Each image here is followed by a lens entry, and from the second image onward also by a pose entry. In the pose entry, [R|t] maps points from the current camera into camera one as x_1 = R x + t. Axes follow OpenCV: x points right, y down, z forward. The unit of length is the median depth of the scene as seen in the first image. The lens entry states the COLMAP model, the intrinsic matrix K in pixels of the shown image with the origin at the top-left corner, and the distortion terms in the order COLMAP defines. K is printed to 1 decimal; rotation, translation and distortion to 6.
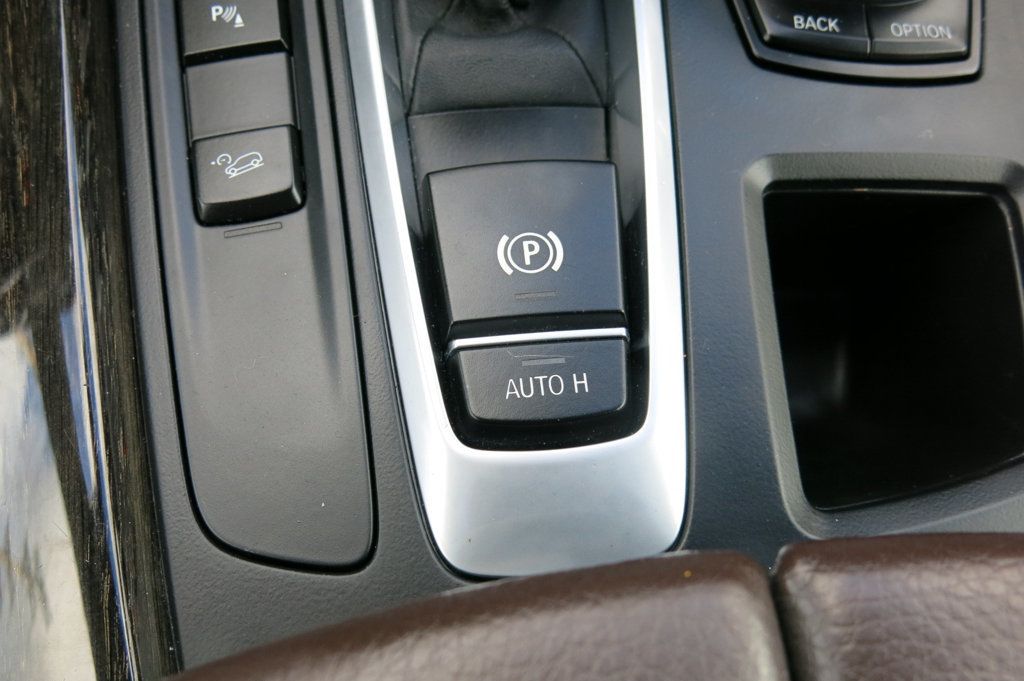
lens RADIAL K [[853.4, 0, 511.8], [0, 853.4, 341.2], [0, 0, 1]] dist [-0.021094, -0.002438]
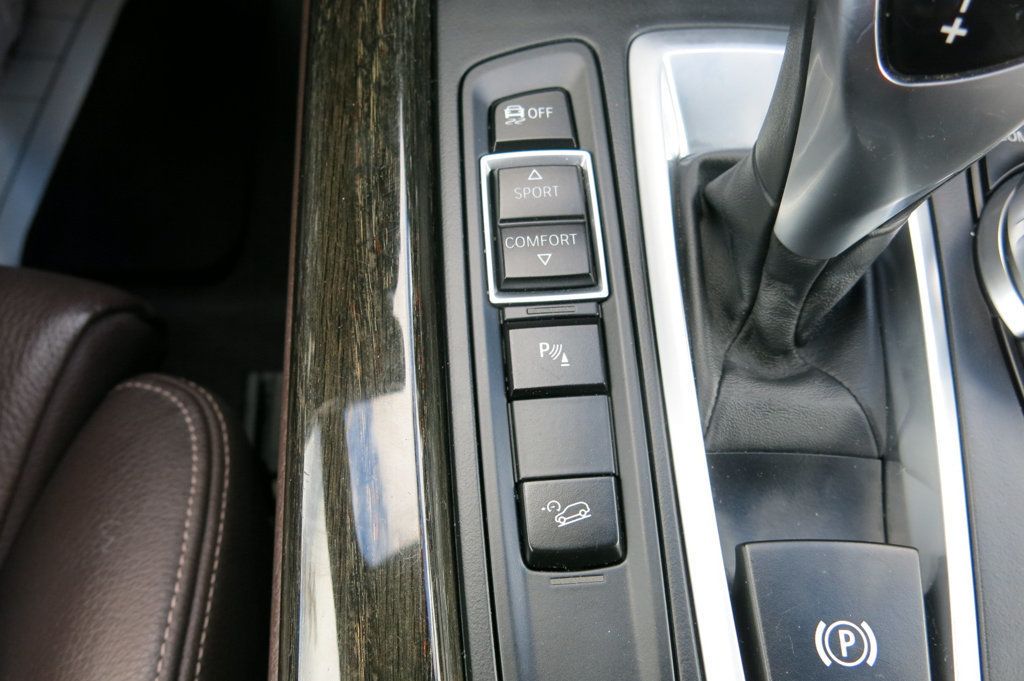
lens RADIAL K [[853.4, 0, 512.2], [0, 853.4, 340.1], [0, 0, 1]] dist [-0.021094, -0.002438]
pose [[0.993256, 0.110519, -0.035040, -0.376534], [-0.113003, 0.990421, -0.079347, -0.330385], [0.025935, 0.082771, 0.996231, -0.085591]]
